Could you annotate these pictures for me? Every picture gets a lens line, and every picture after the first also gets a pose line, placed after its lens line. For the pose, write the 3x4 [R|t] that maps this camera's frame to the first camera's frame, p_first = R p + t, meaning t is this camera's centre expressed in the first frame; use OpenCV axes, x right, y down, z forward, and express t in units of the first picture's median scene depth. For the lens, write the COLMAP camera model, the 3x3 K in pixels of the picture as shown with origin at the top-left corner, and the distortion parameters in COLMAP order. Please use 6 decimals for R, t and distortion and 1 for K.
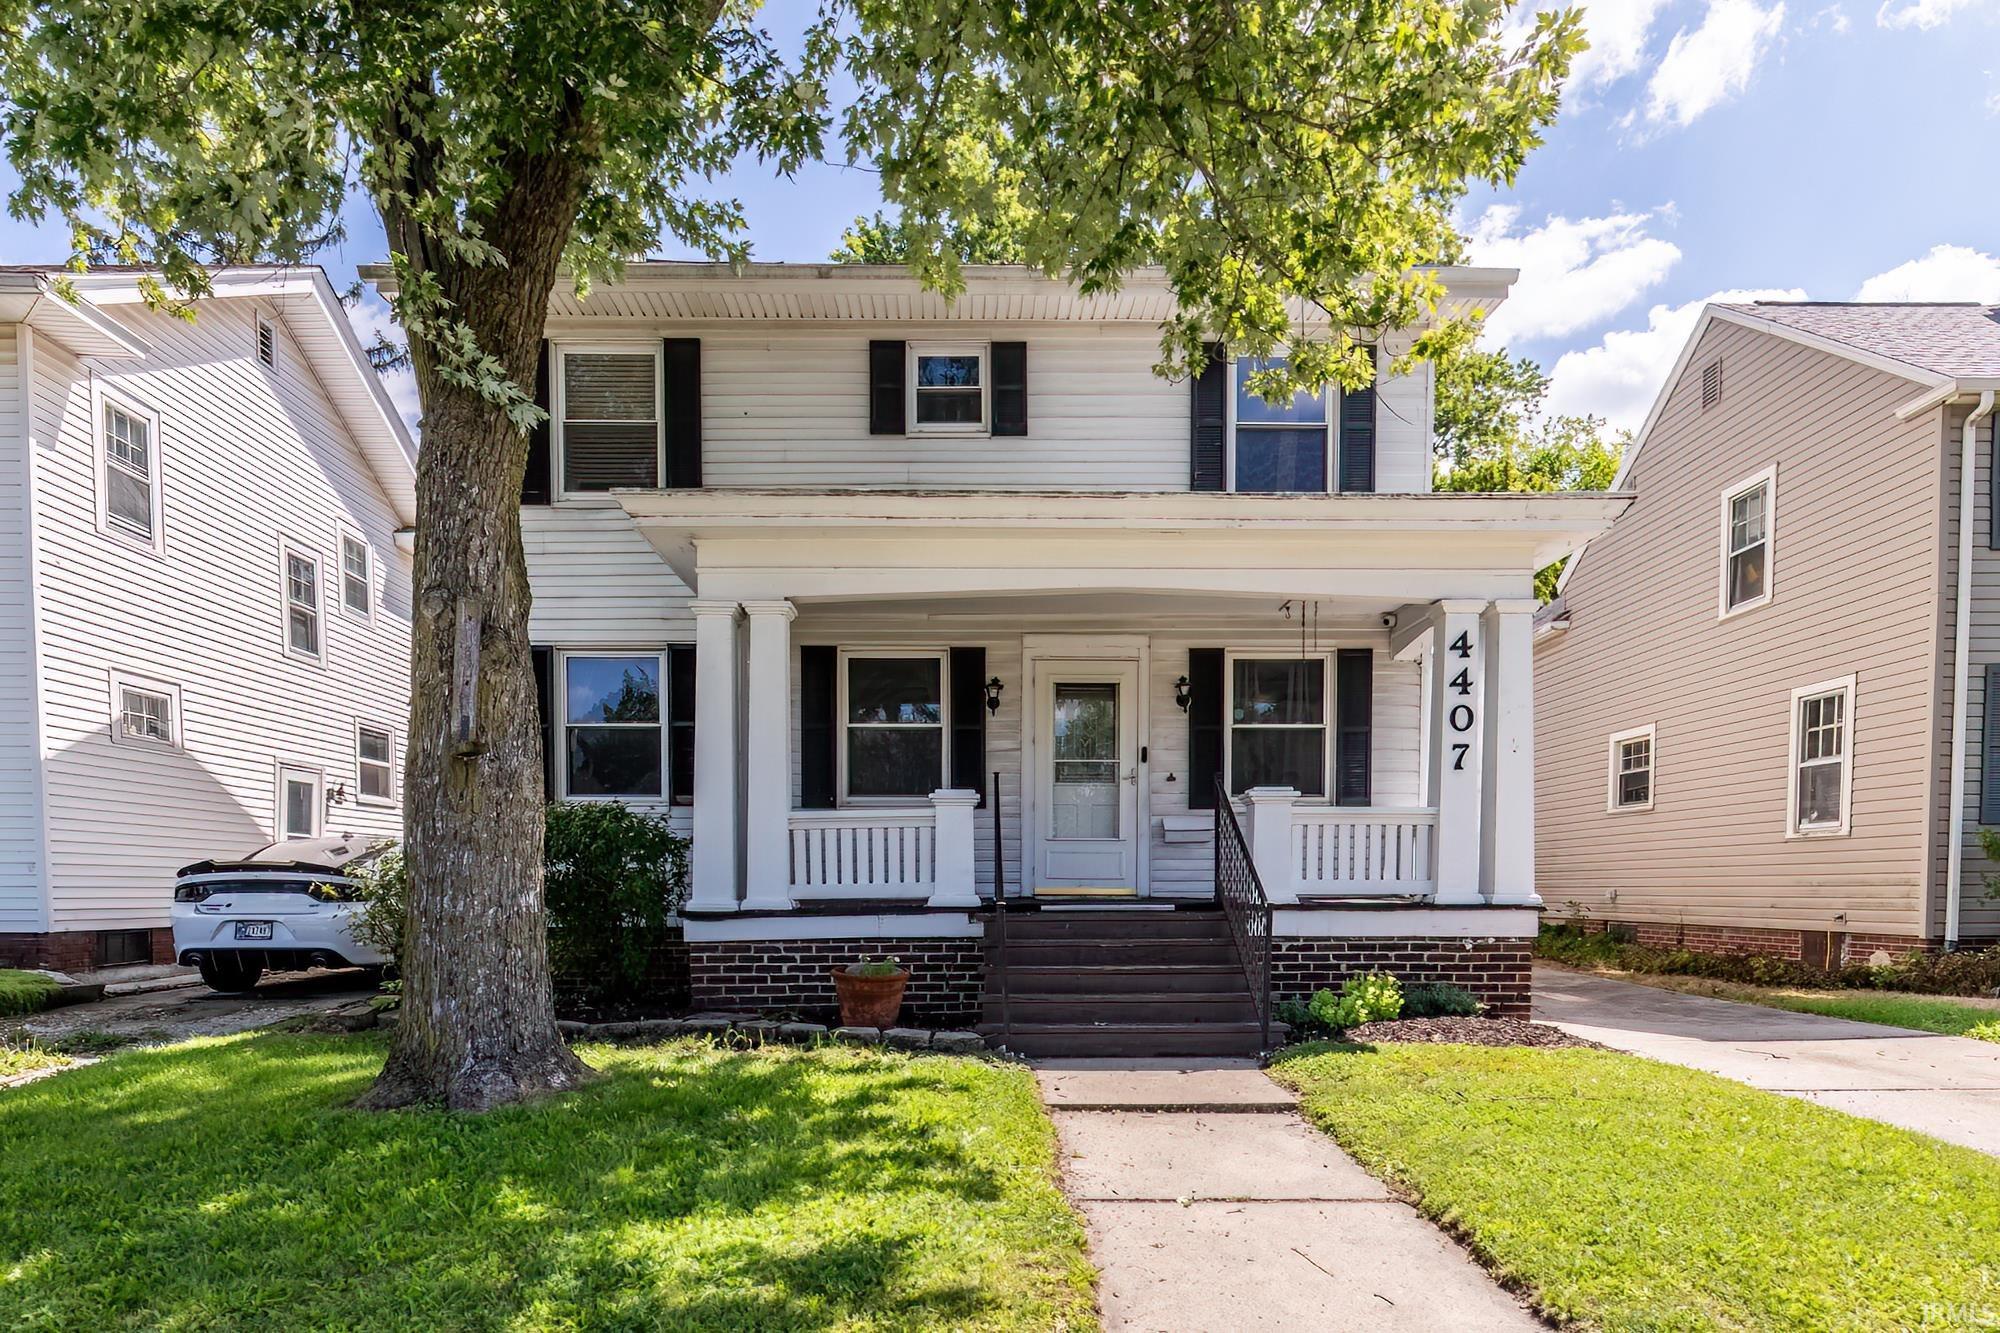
lens RADIAL K [[959.5, 0, 955.7], [0, 959.5, 725.4], [0, 0, 1]] dist [0.001332, 0.000267]
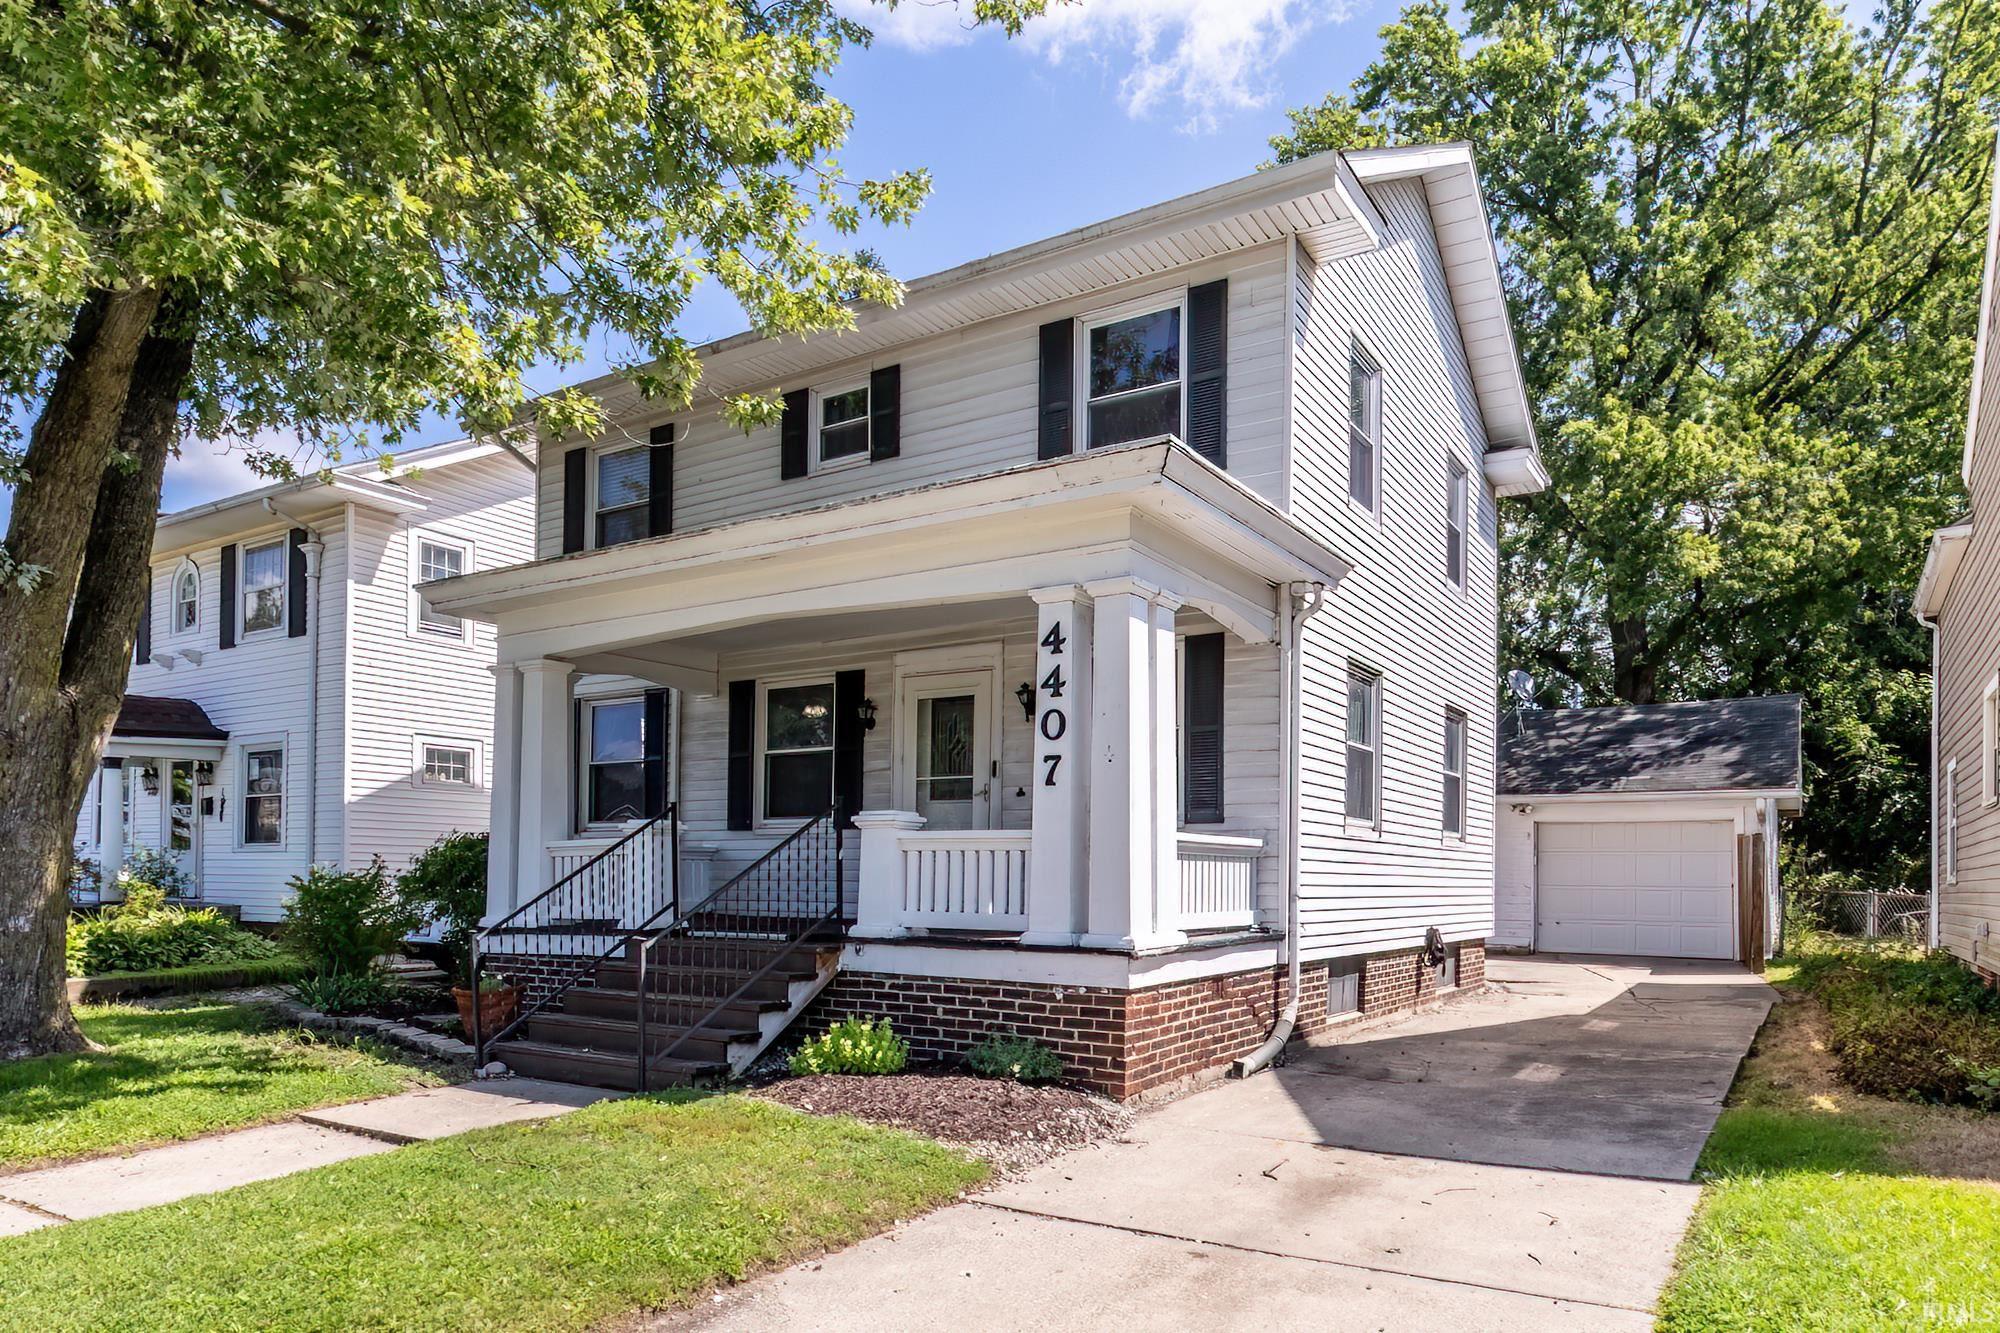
lens RADIAL K [[968.2, 0, 991.4], [0, 968.2, 679.8], [0, 0, 1]] dist [0.001481, 0.000281]
pose [[0.894334, -0.083209, -0.439594, 0.692644], [0.062386, 0.996147, -0.061637, 0.001851], [0.443029, 0.027700, 0.896079, 0.161061]]
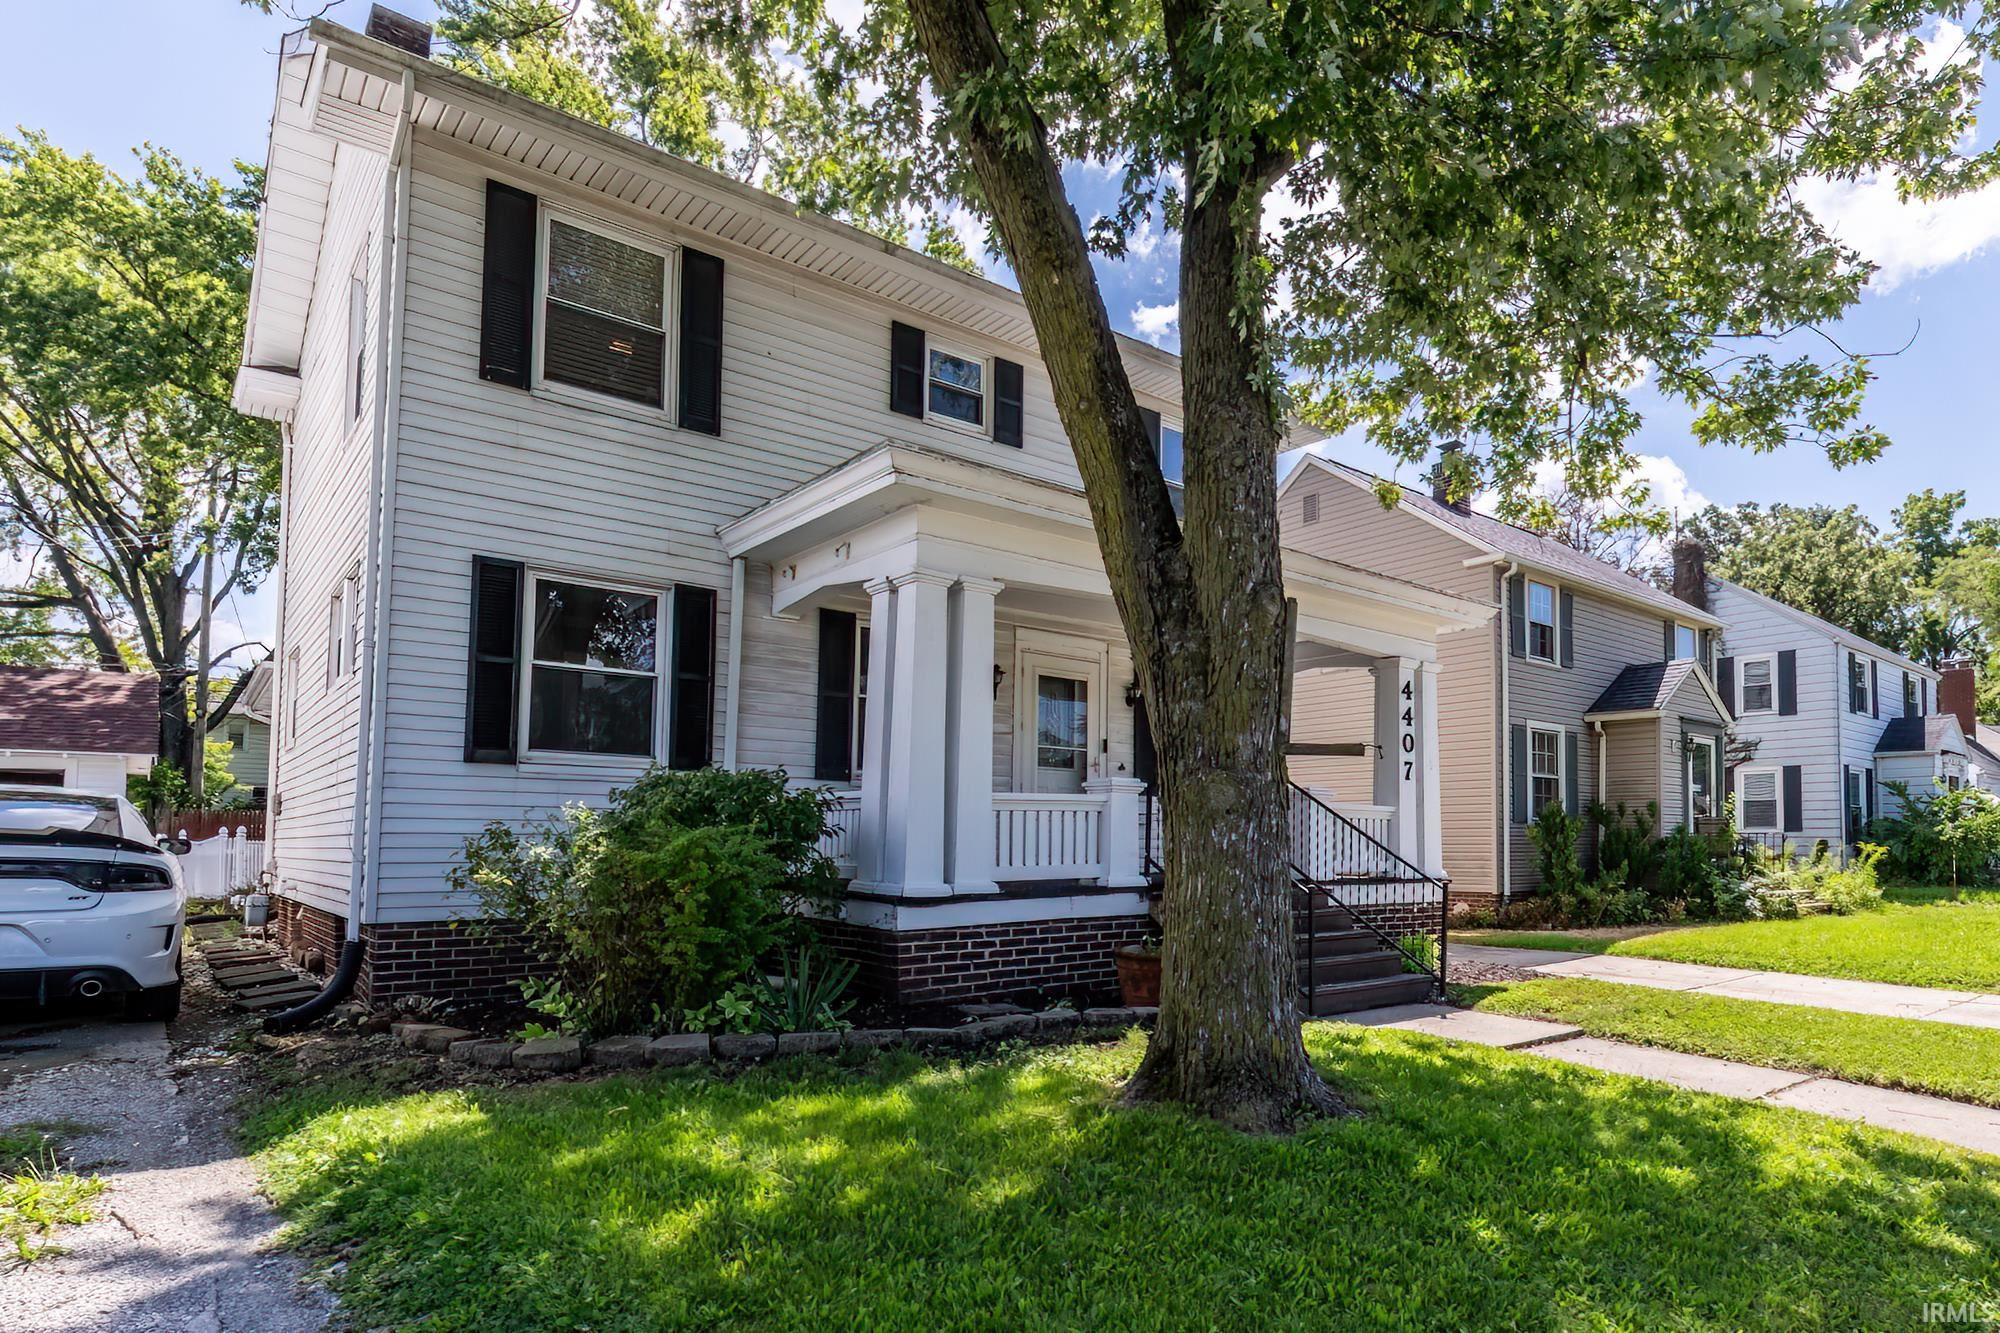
lens RADIAL K [[923.1, 0, 1006.0], [0, 923.1, 612.9], [0, 0, 1]] dist [0.000091, 0.000074]
pose [[0.831289, 0.141390, 0.537556, -0.577427], [-0.095625, 0.989066, -0.112272, 0.009451], [-0.547553, 0.041927, 0.835720, 0.148063]]
